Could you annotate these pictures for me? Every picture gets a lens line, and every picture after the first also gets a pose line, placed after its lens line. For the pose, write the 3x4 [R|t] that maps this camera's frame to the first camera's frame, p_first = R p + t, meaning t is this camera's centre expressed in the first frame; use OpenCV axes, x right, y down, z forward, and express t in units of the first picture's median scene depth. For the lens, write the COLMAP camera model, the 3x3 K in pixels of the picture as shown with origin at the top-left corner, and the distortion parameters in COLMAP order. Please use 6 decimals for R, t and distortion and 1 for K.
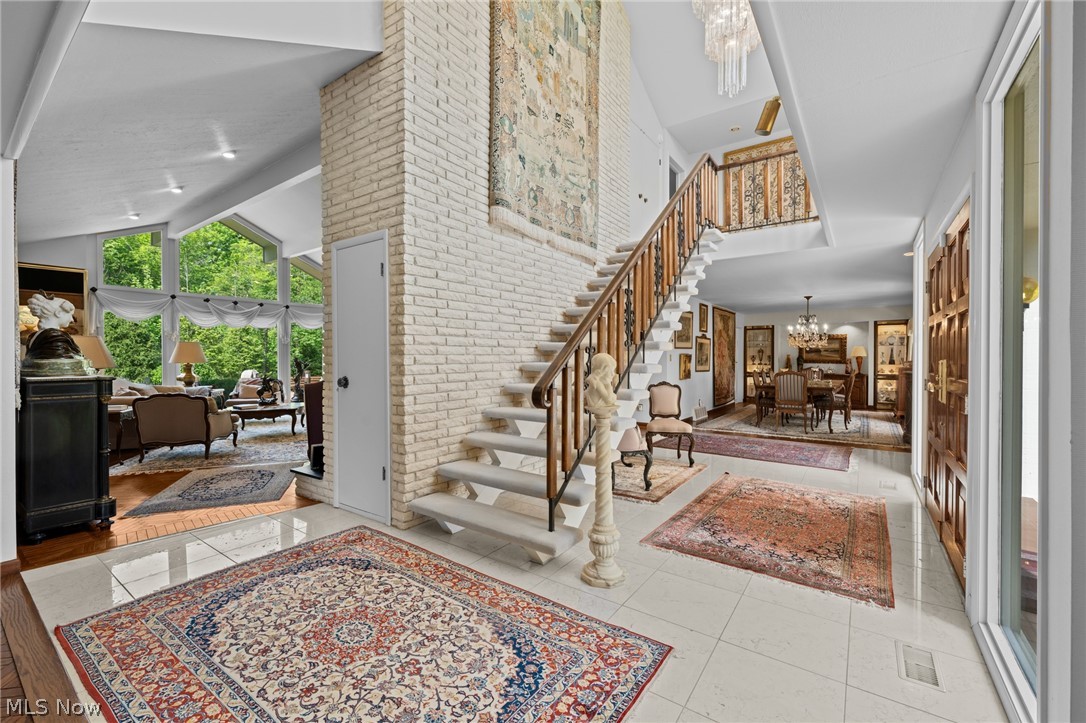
lens RADIAL K [[451.9, 0, 545.3], [0, 451.9, 361.0], [0, 0, 1]] dist [0.000020, 0.000067]
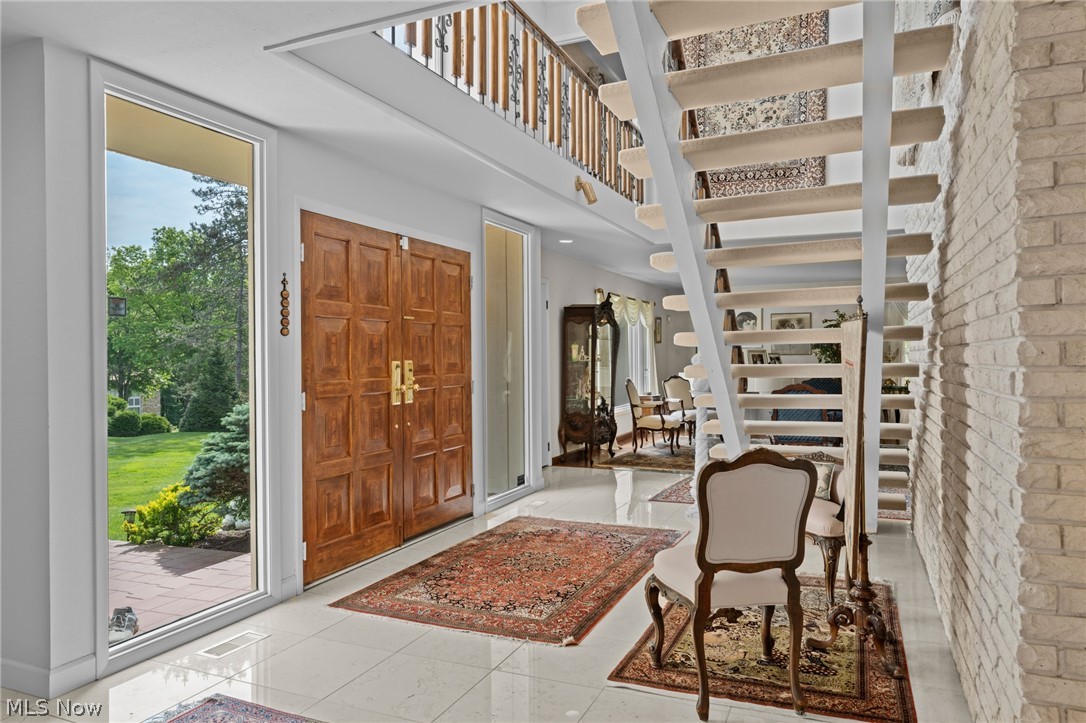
lens RADIAL K [[718.4, 0, 542.3], [0, 718.4, 359.9], [0, 0, 1]] dist [0.002546, 0.000281]
pose [[-0.977963, 0.009534, -0.208560, 0.288544], [0.006909, 0.999888, 0.013308, -0.008254], [0.208664, 0.011573, -0.977919, 0.833291]]
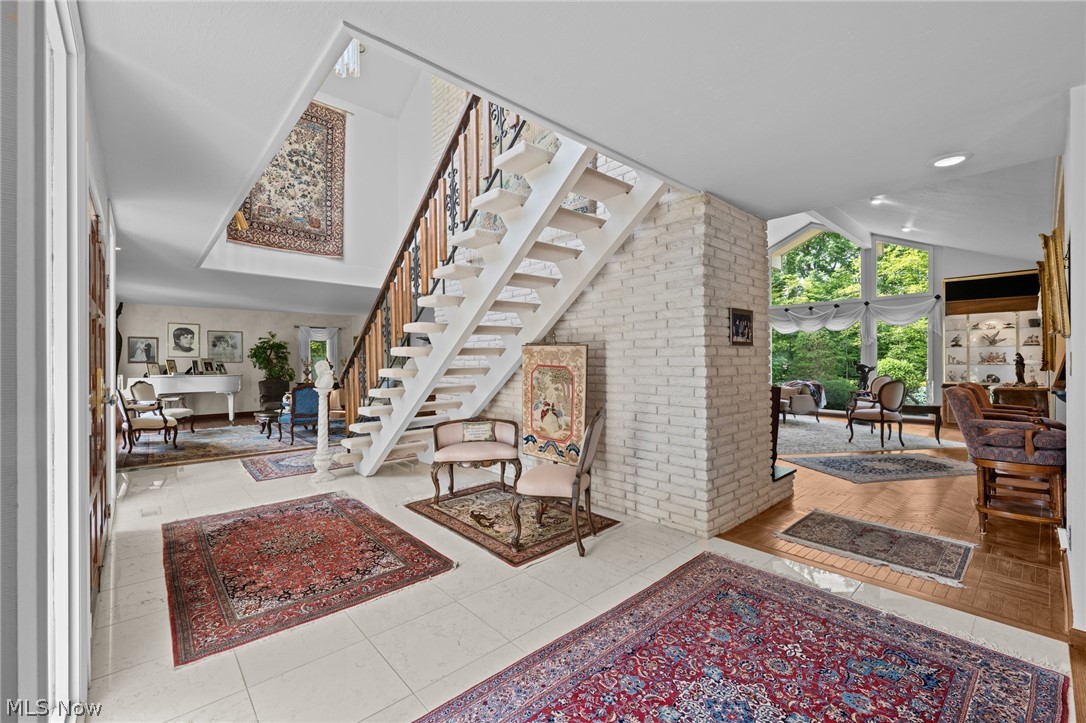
lens RADIAL K [[451.9, 0, 545.6], [0, 451.9, 359.9], [0, 0, 1]] dist [0.000020, 0.000067]
pose [[-0.209872, 0.000662, -0.977729, 0.485084], [-0.003718, 0.999992, 0.001475, -0.007912], [0.977722, 0.003944, -0.209868, 0.630592]]
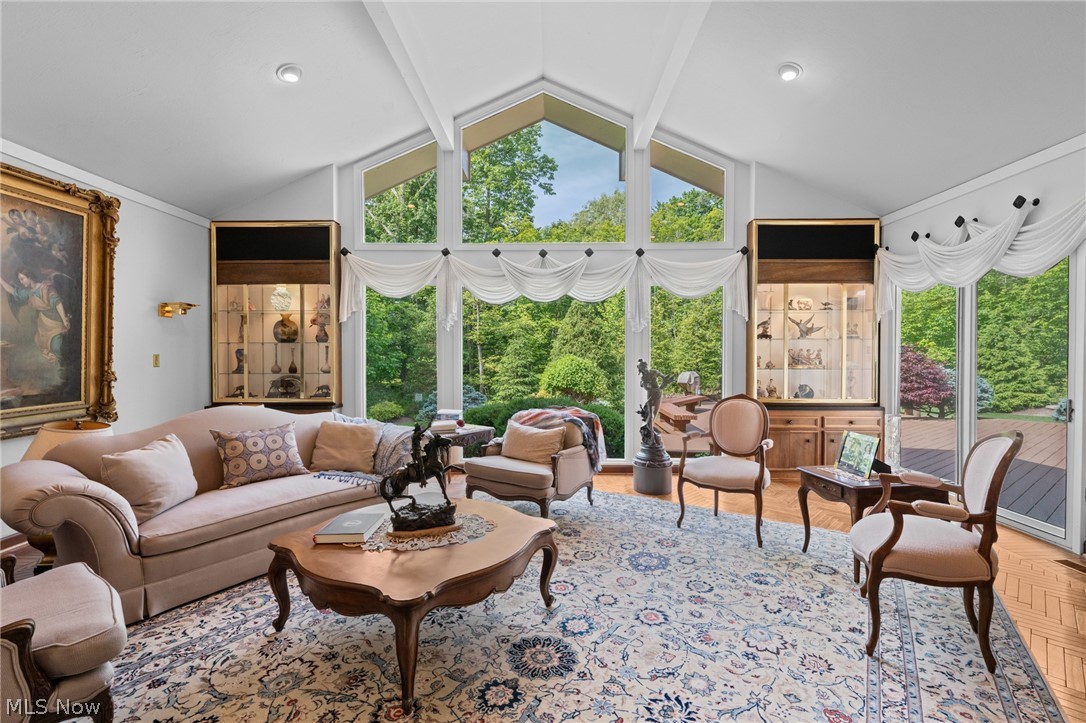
lens RADIAL K [[490.7, 0, 541.3], [0, 490.7, 356.6], [0, 0, 1]] dist [0.003070, 0.000234]
pose [[0.573230, 0.005152, -0.819378, -0.237062], [-0.007234, 0.999973, 0.001226, -0.013292], [0.819363, 0.005225, 0.573252, 0.696116]]
